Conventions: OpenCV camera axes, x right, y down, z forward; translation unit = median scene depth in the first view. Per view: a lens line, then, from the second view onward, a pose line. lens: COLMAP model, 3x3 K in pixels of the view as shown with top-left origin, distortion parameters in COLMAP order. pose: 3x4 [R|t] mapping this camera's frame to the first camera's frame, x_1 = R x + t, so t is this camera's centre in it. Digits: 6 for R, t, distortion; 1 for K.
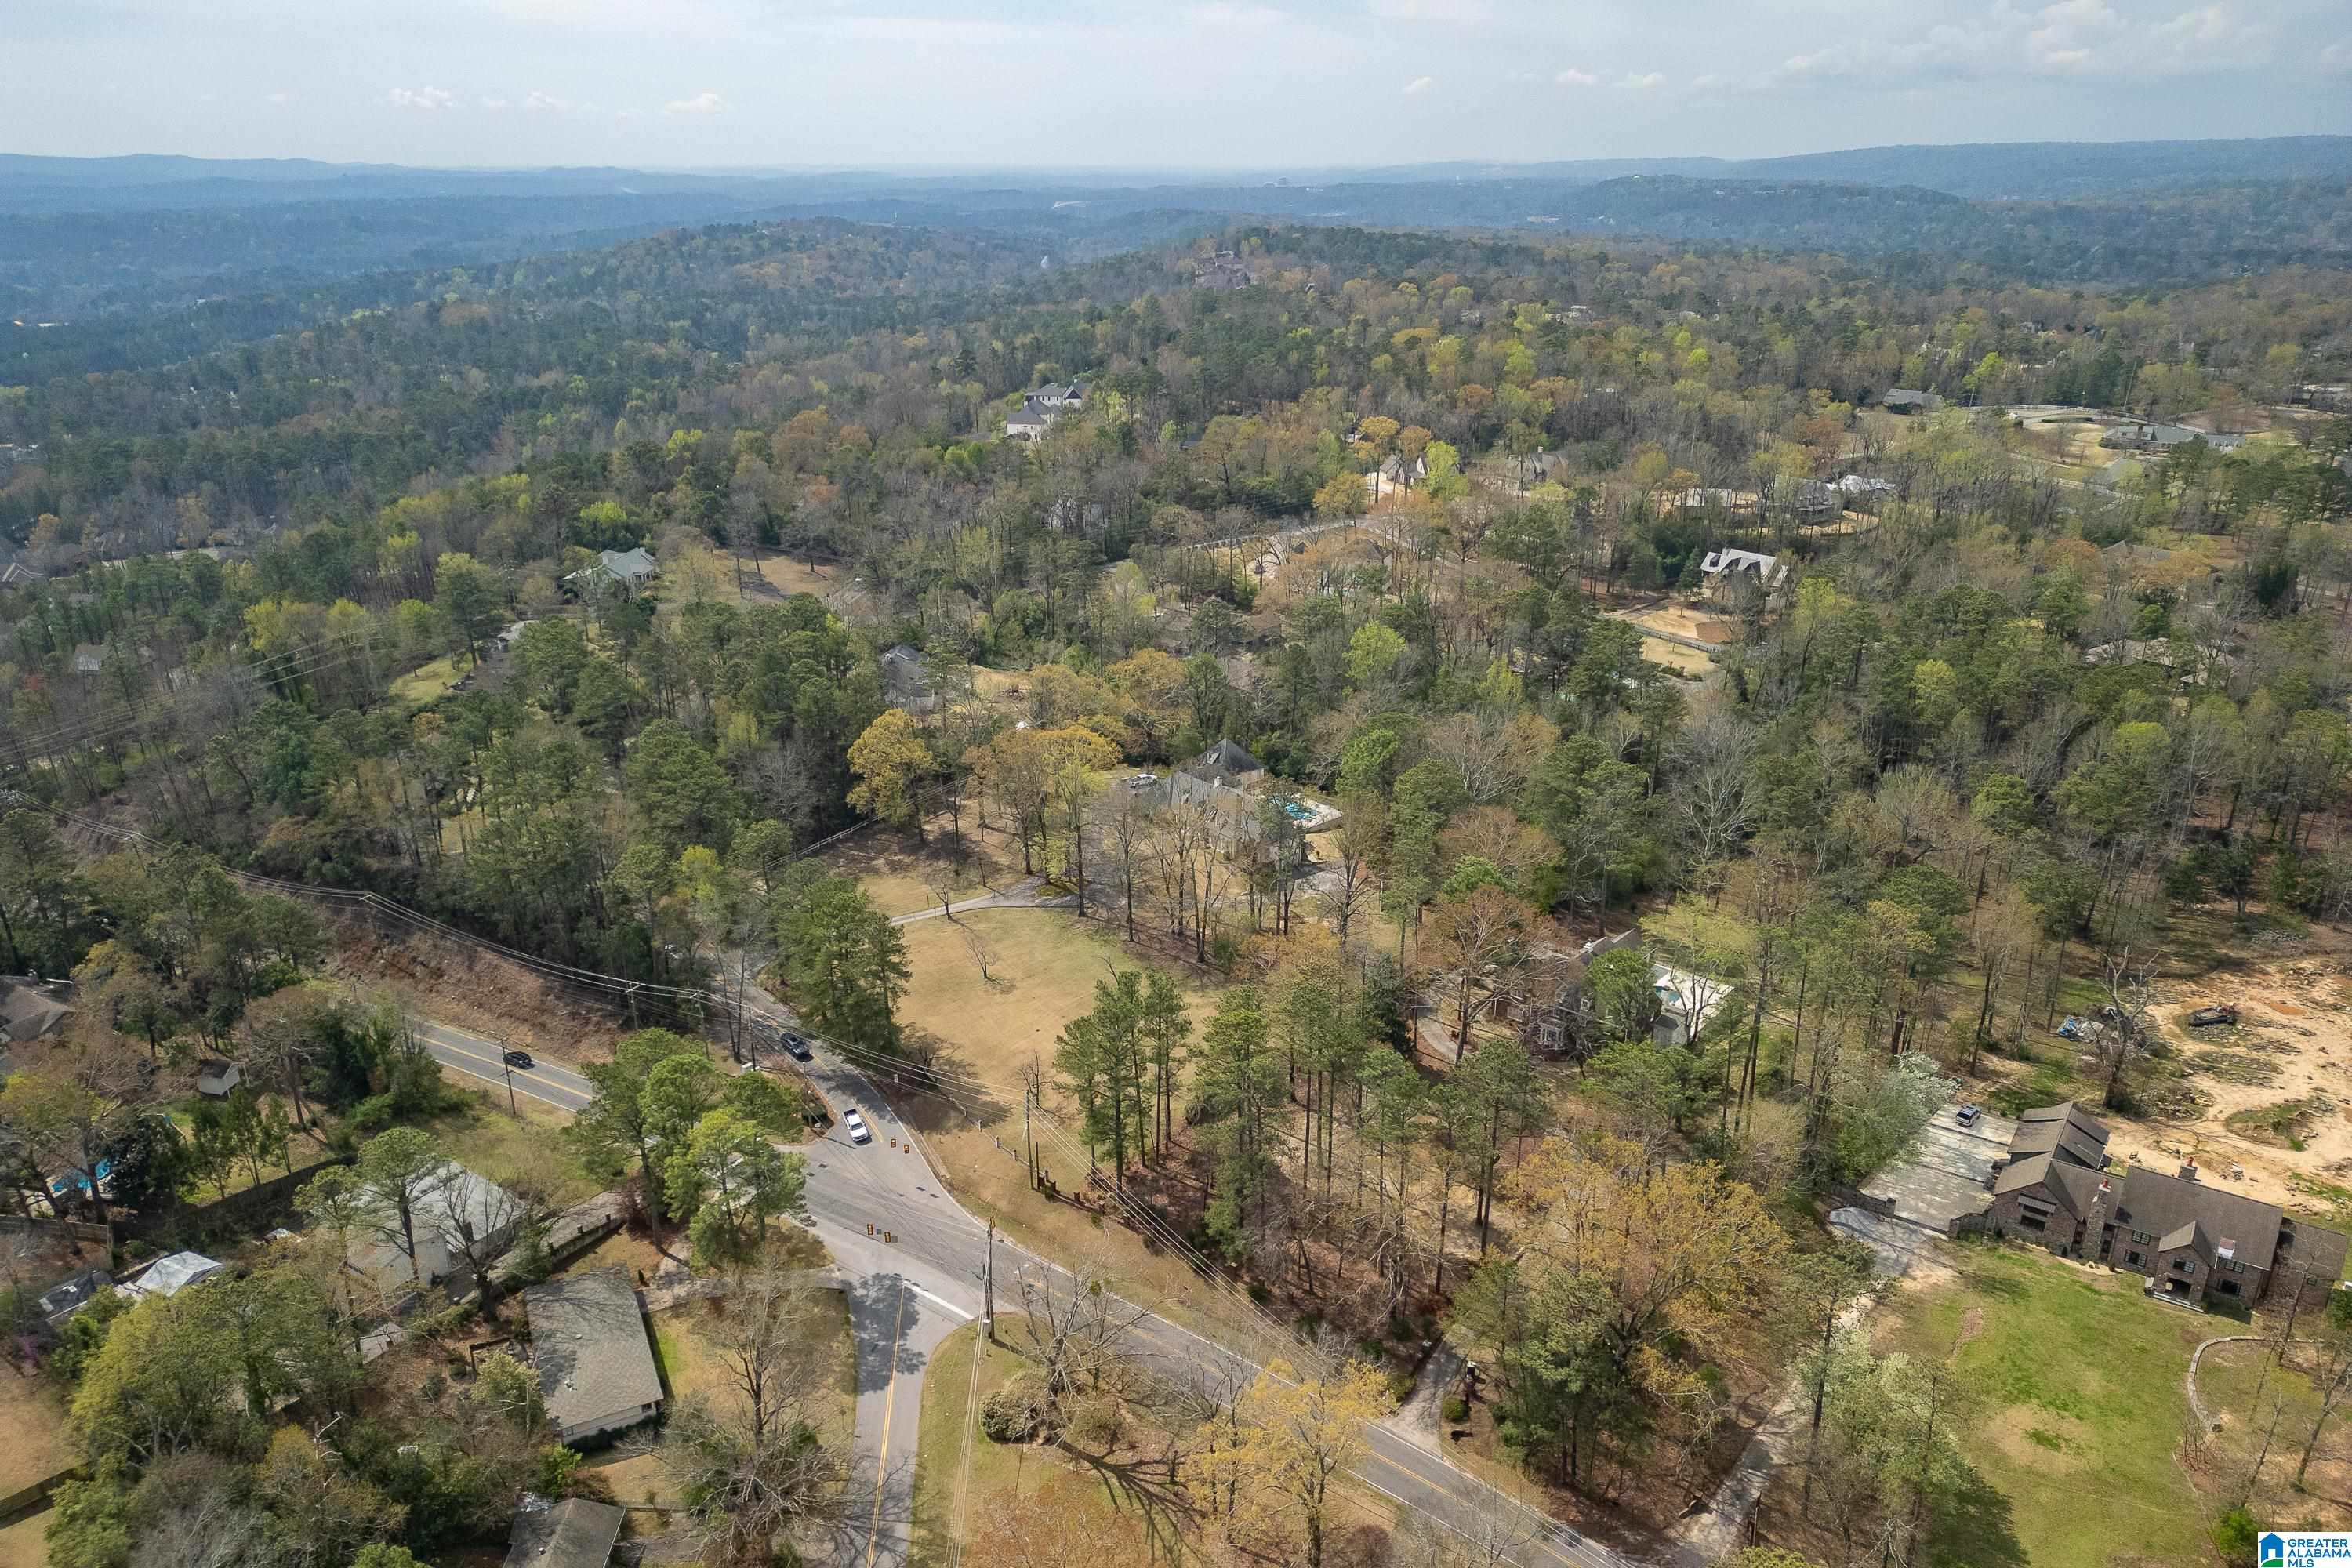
lens RADIAL K [[1685.2, 0, 1176.0], [0, 1685.2, 784.0], [0, 0, 1]] dist [0.059588, -0.079367]
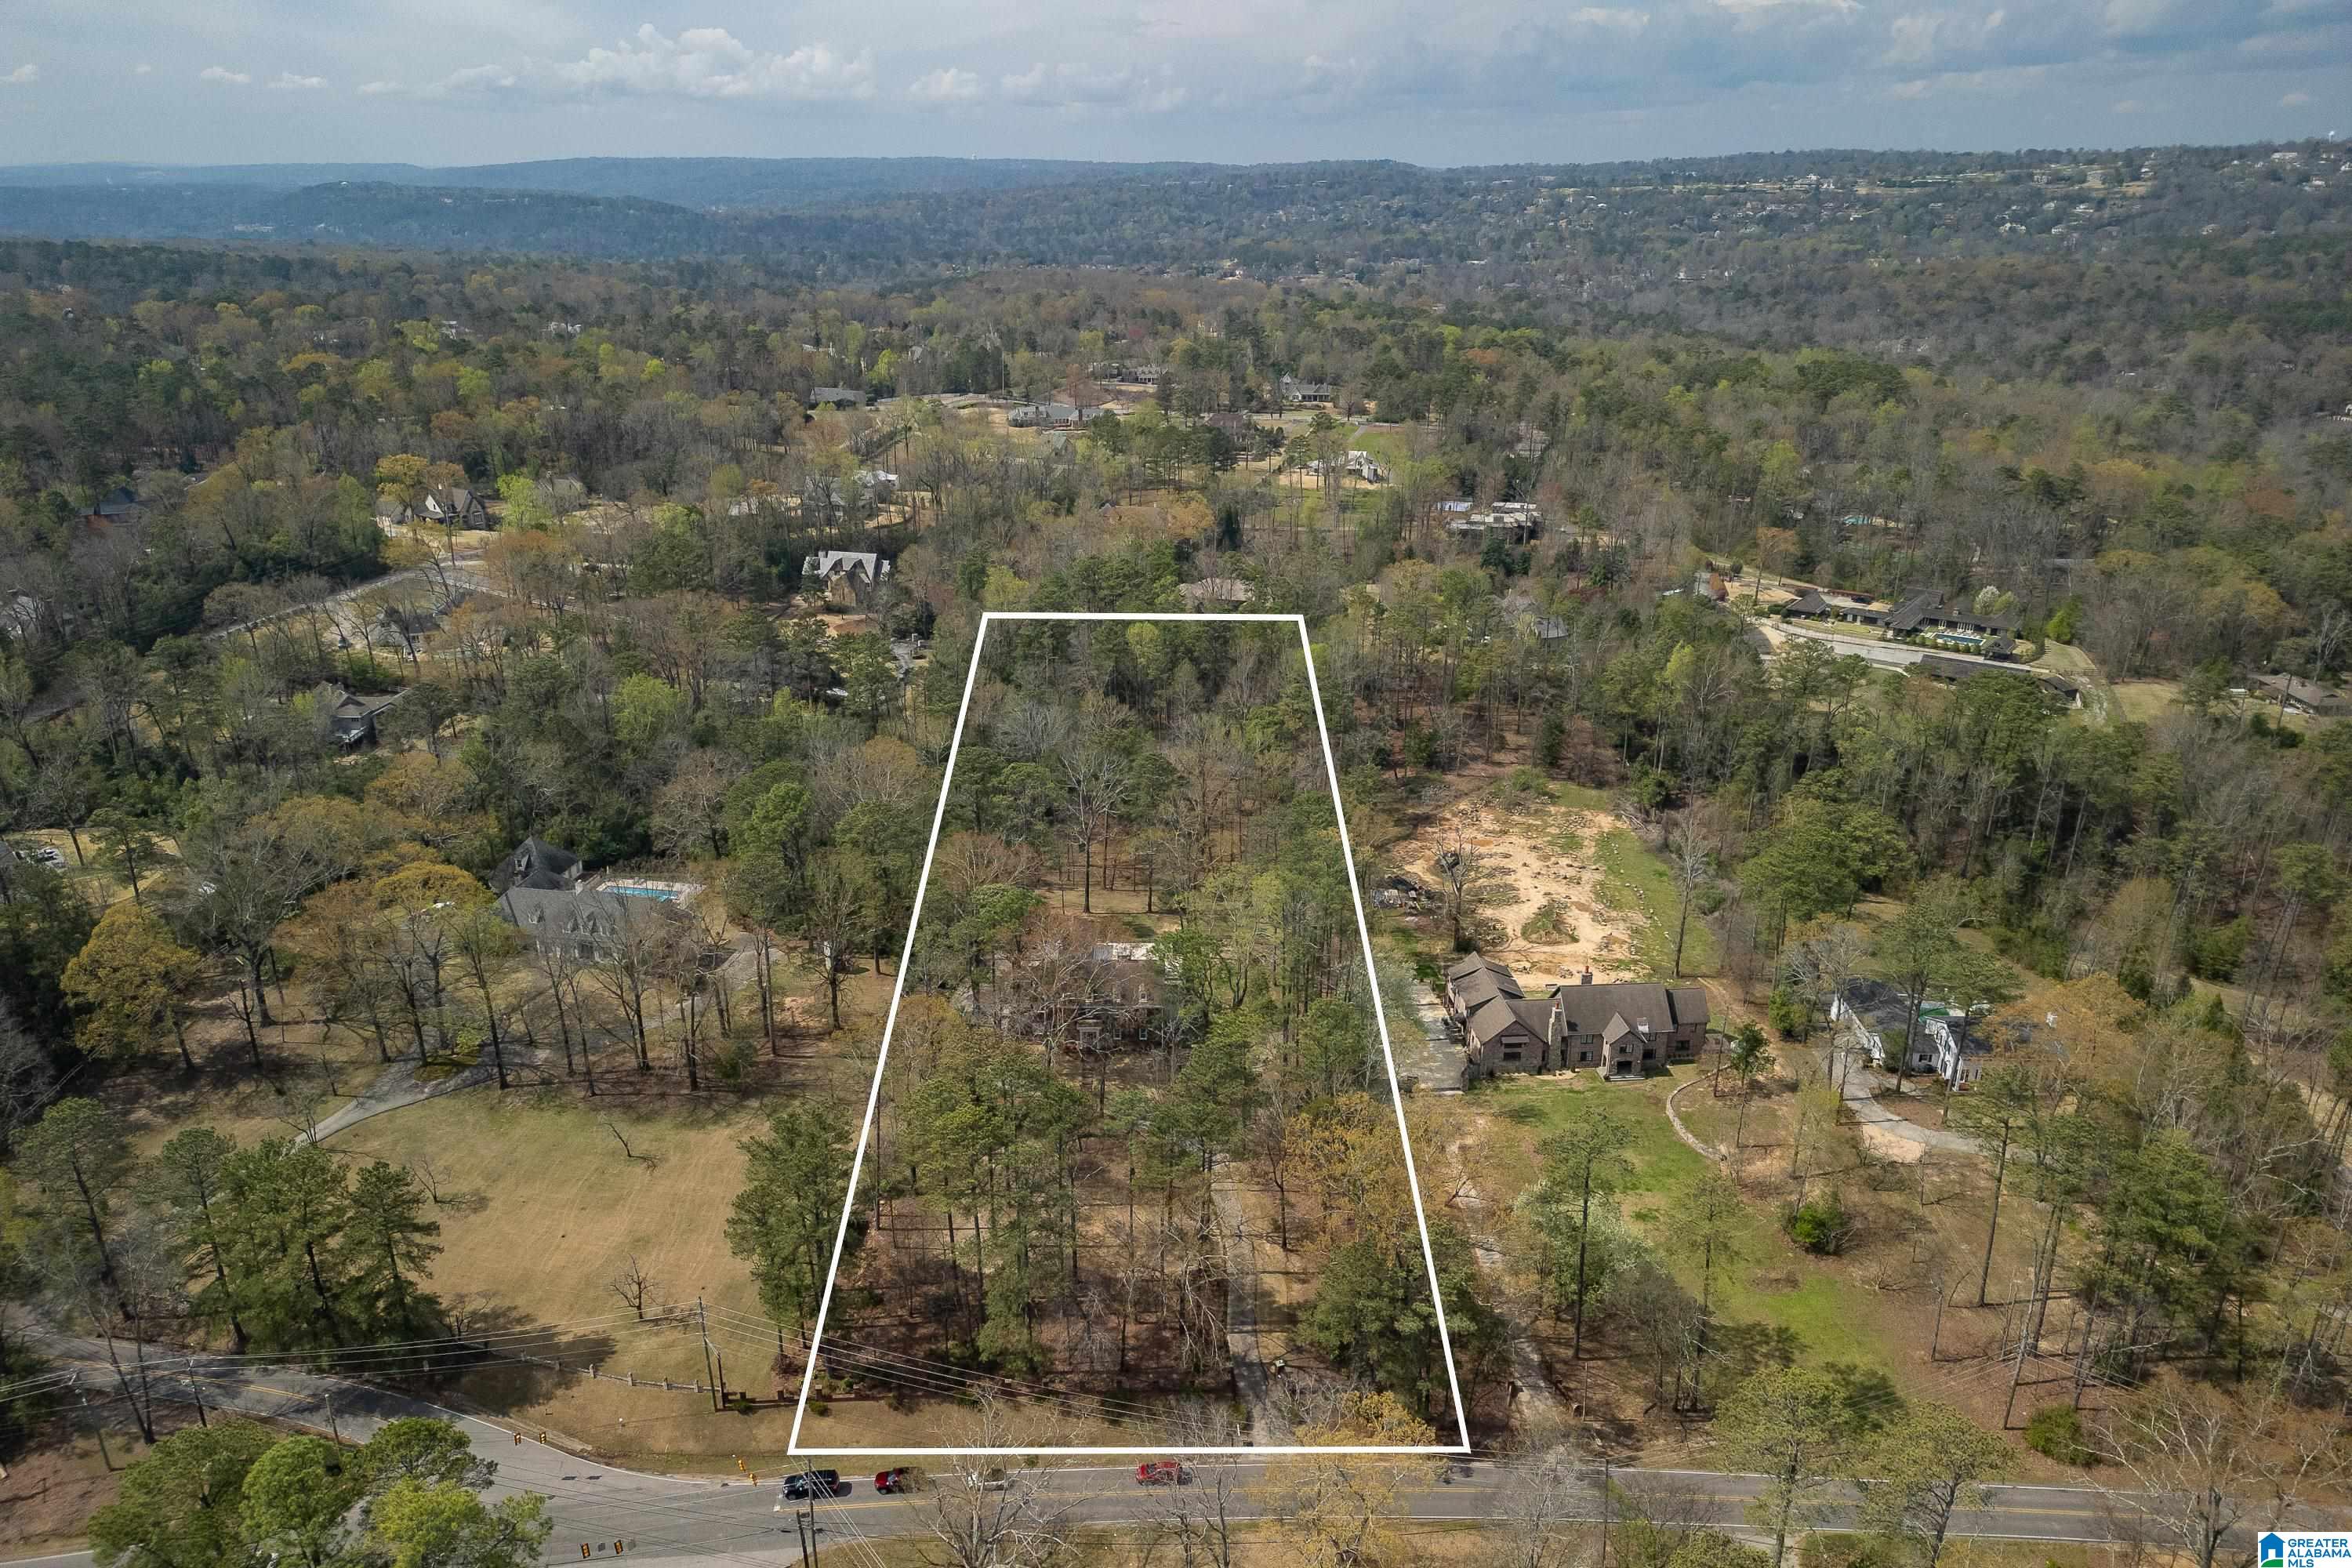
lens RADIAL K [[1627.8, 0, 1176.0], [0, 1627.8, 784.0], [0, 0, 1]] dist [0.072356, -0.068712]
pose [[0.759206, -0.219181, 0.612835, -0.300853], [0.216538, 0.973012, 0.079742, -0.065737], [-0.613774, 0.072161, 0.786177, 0.181631]]
